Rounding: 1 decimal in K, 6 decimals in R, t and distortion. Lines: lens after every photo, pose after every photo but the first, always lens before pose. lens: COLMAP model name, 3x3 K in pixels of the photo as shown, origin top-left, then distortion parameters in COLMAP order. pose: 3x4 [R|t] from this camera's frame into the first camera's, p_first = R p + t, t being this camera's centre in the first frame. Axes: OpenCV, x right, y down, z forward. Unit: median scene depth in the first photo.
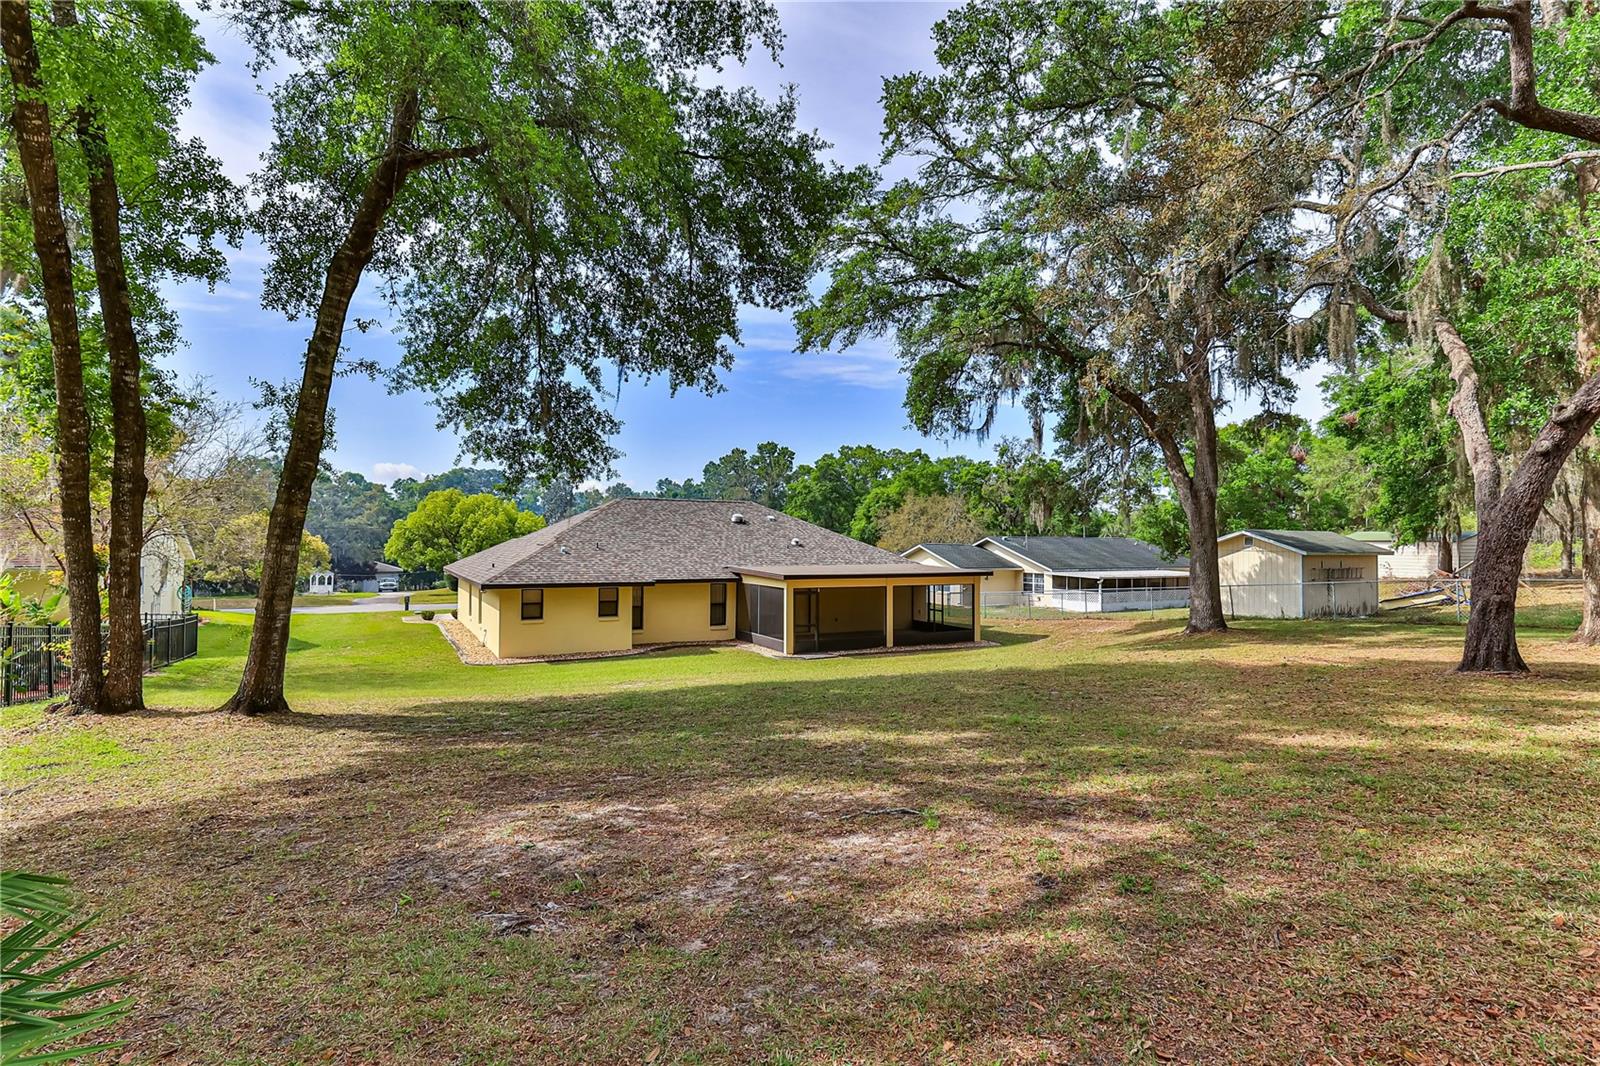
lens RADIAL K [[801.2, 0, 800.0], [0, 801.2, 533.0], [0, 0, 1]] dist [0.005505, 0.000409]
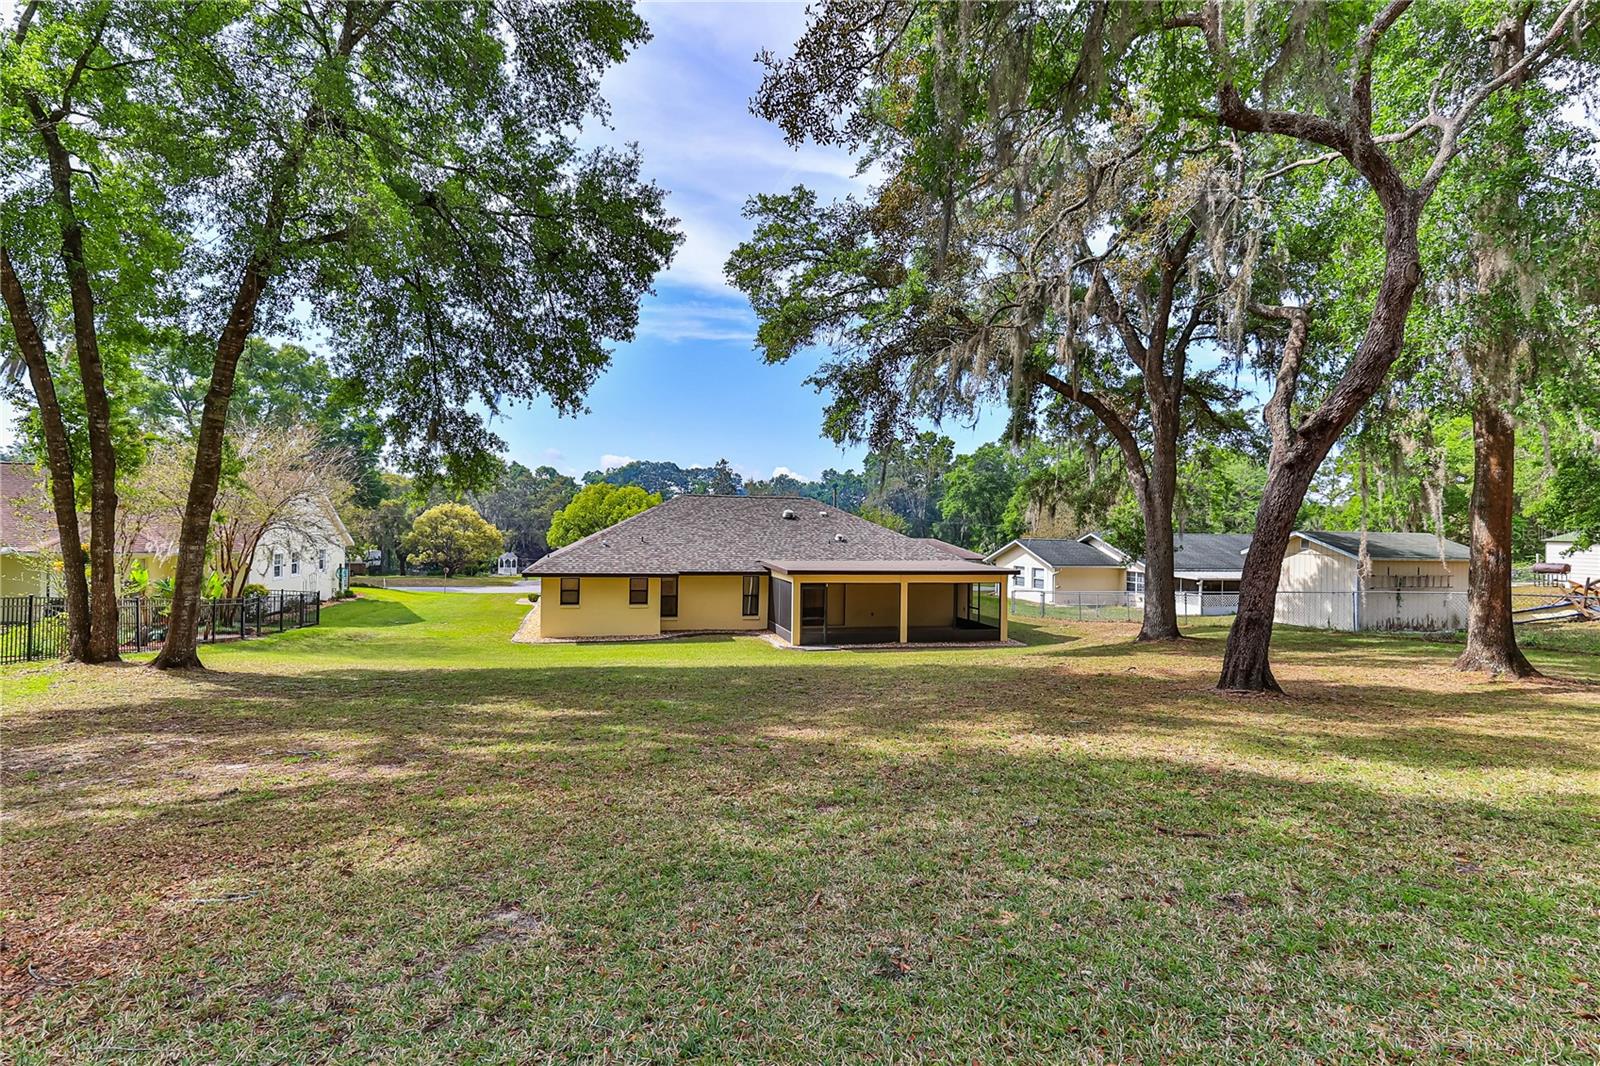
lens RADIAL K [[810.7, 0, 800.0], [0, 810.7, 533.0], [0, 0, 1]] dist [0.002683, 0.000018]
pose [[0.971796, 0.010409, -0.235595, 0.214083], [-0.007198, 0.999869, 0.014486, -0.010453], [0.235715, -0.012382, 0.971743, -0.028274]]
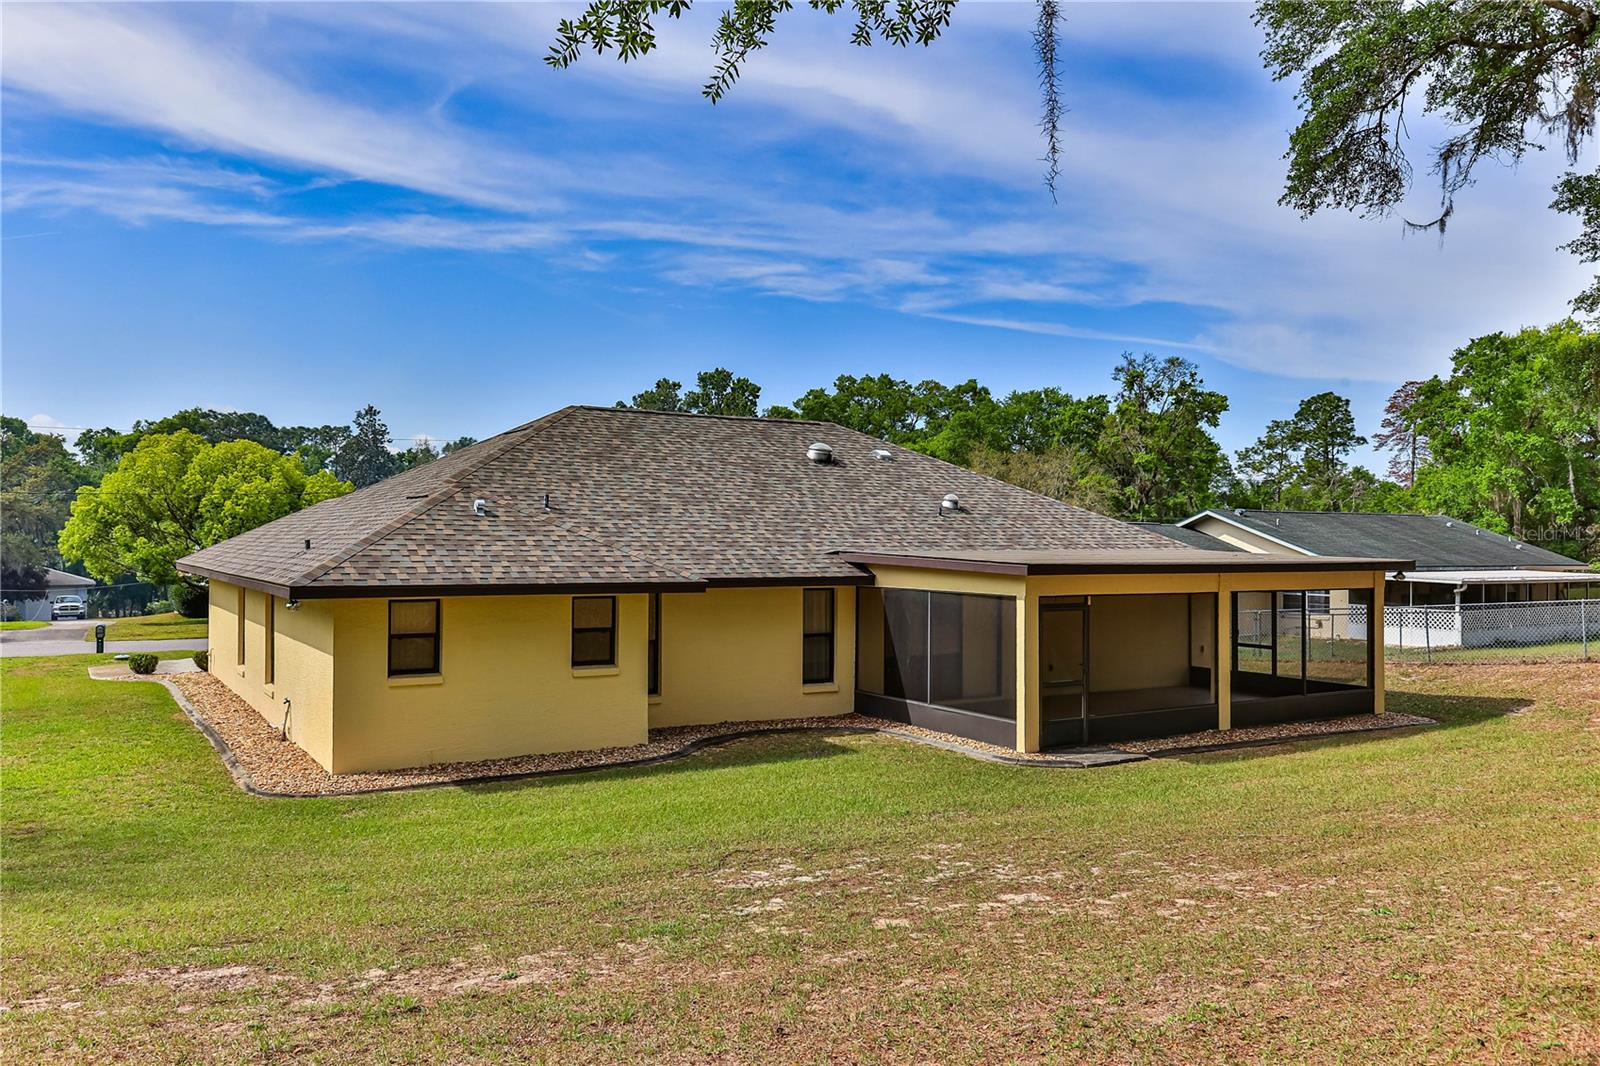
lens RADIAL K [[1235.5, 0, 800.0], [0, 1235.5, 533.0], [0, 0, 1]] dist [-0.008216, -0.002695]
pose [[0.998254, -0.000900, 0.059059, -0.153076], [0.000680, 0.999993, 0.003749, 0.029813], [-0.059062, -0.003702, 0.998247, 0.321358]]
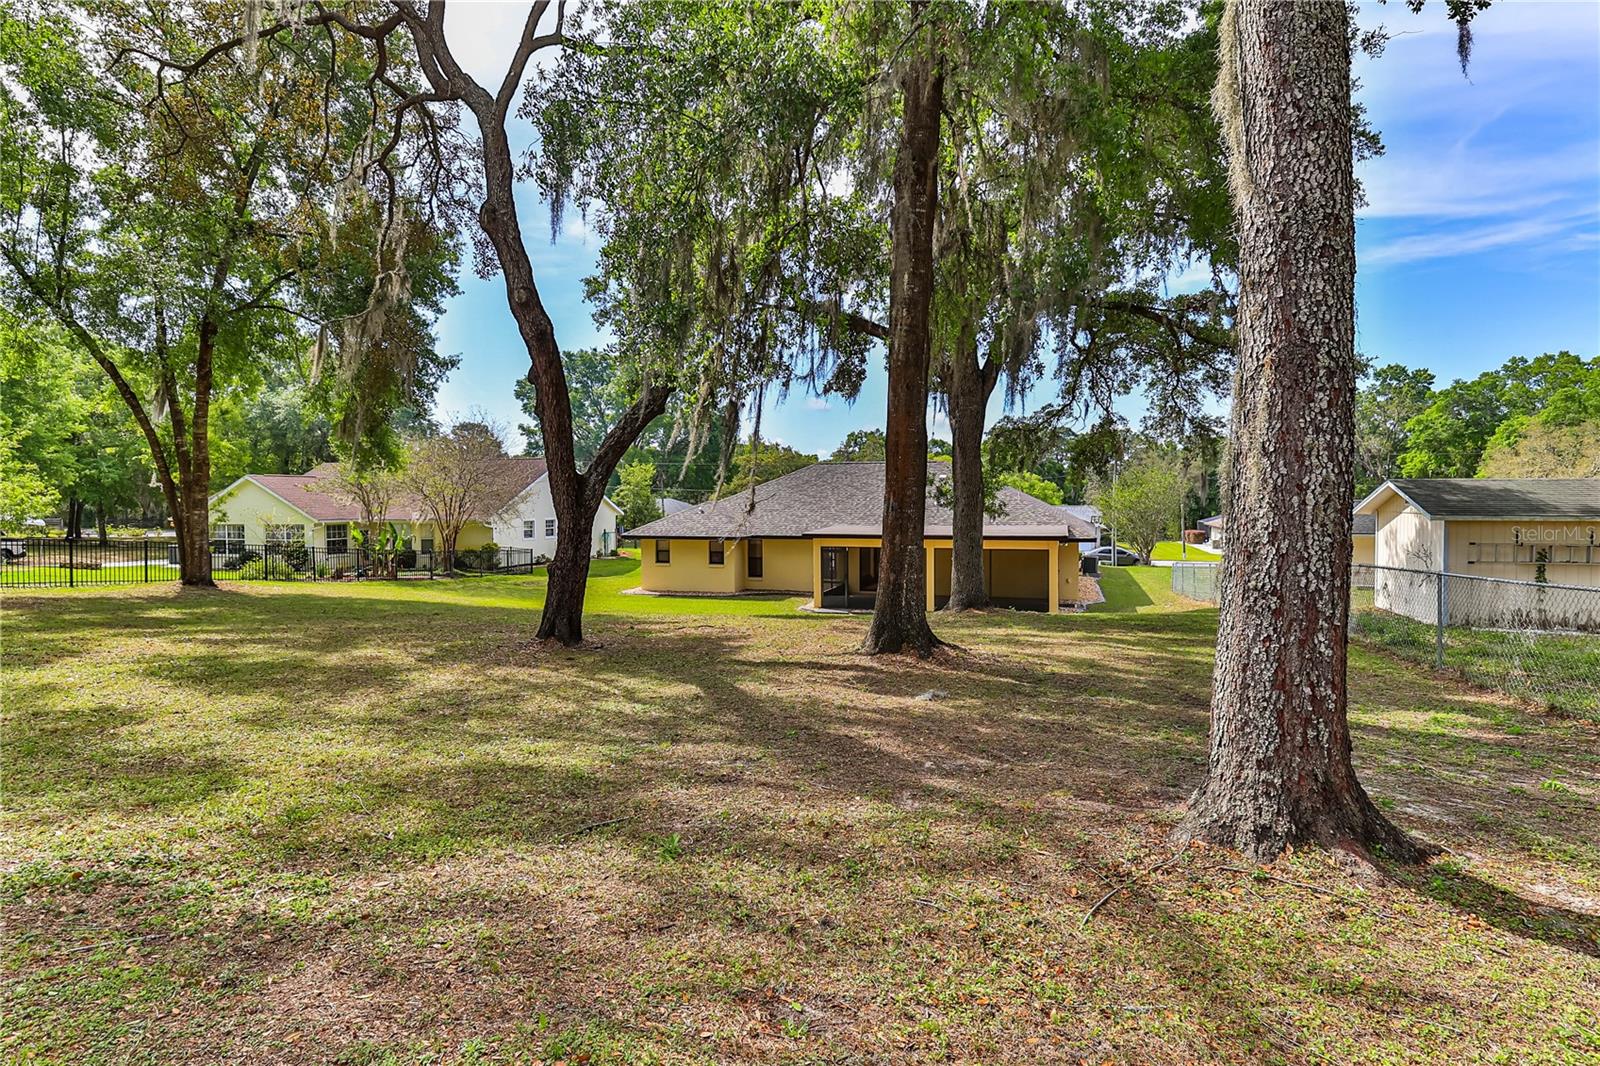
lens RADIAL K [[830.8, 0, 800.0], [0, 830.8, 533.0], [0, 0, 1]] dist [0.000774, 0.000205]
pose [[0.694089, 0.021788, -0.719560, 0.691765], [0.017001, 0.998767, 0.046642, -0.001195], [0.719689, -0.044606, 0.692862, 0.185102]]
